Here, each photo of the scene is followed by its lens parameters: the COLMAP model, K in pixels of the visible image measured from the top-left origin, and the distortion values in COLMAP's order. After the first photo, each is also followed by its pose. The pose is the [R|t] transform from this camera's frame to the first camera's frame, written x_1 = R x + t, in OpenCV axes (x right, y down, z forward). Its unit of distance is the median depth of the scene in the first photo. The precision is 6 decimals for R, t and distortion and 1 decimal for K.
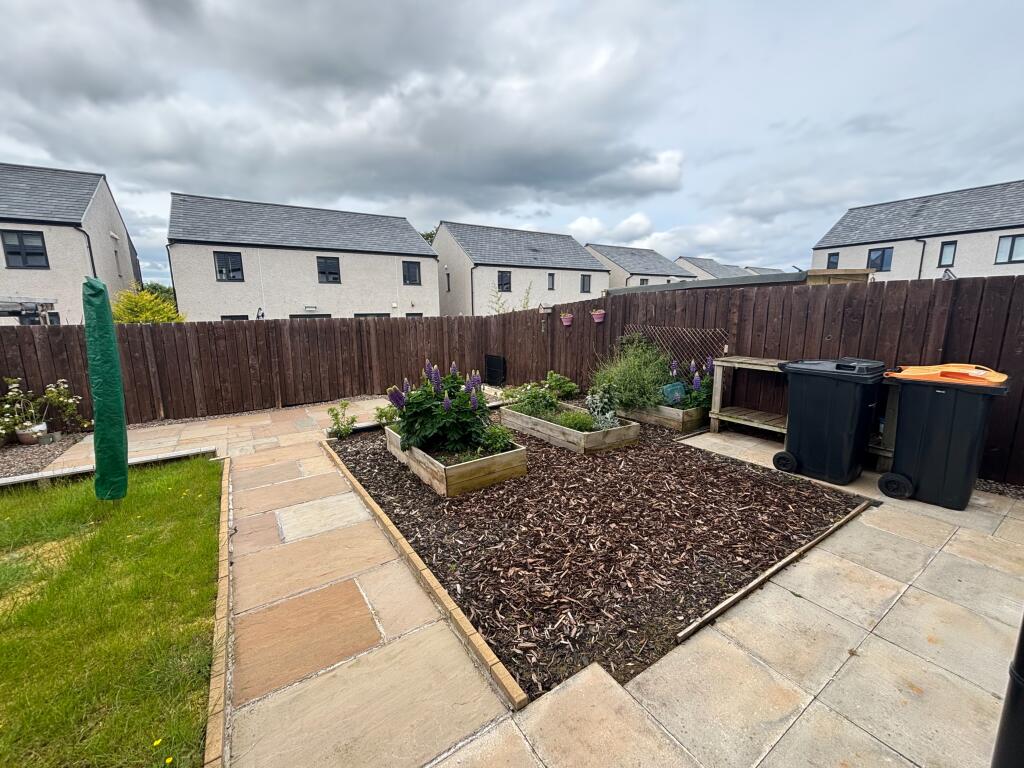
lens RADIAL K [[413.3, 0, 502.1], [0, 413.3, 382.2], [0, 0, 1]] dist [0.000610, 0.000277]
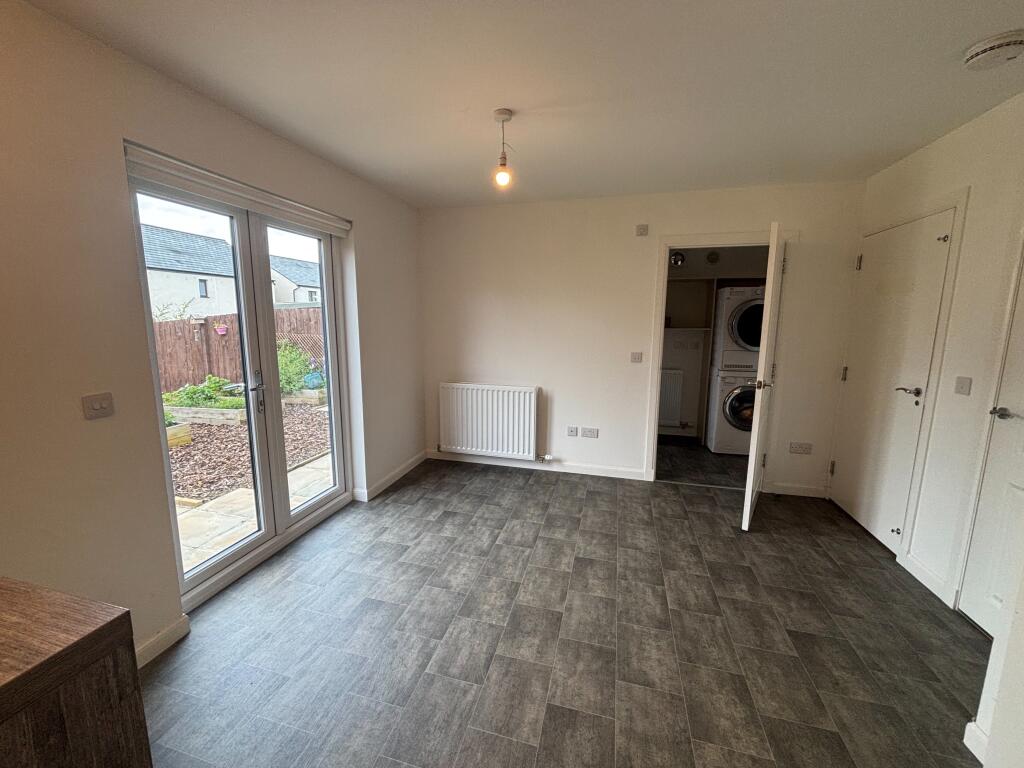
lens RADIAL K [[413.3, 0, 502.1], [0, 413.3, 382.2], [0, 0, 1]] dist [0.000610, 0.000277]
pose [[0.746506, -0.086512, 0.659731, -0.063494], [0.102786, 0.994603, 0.014119, 0.121349], [-0.657392, 0.057271, 0.751369, -0.769538]]
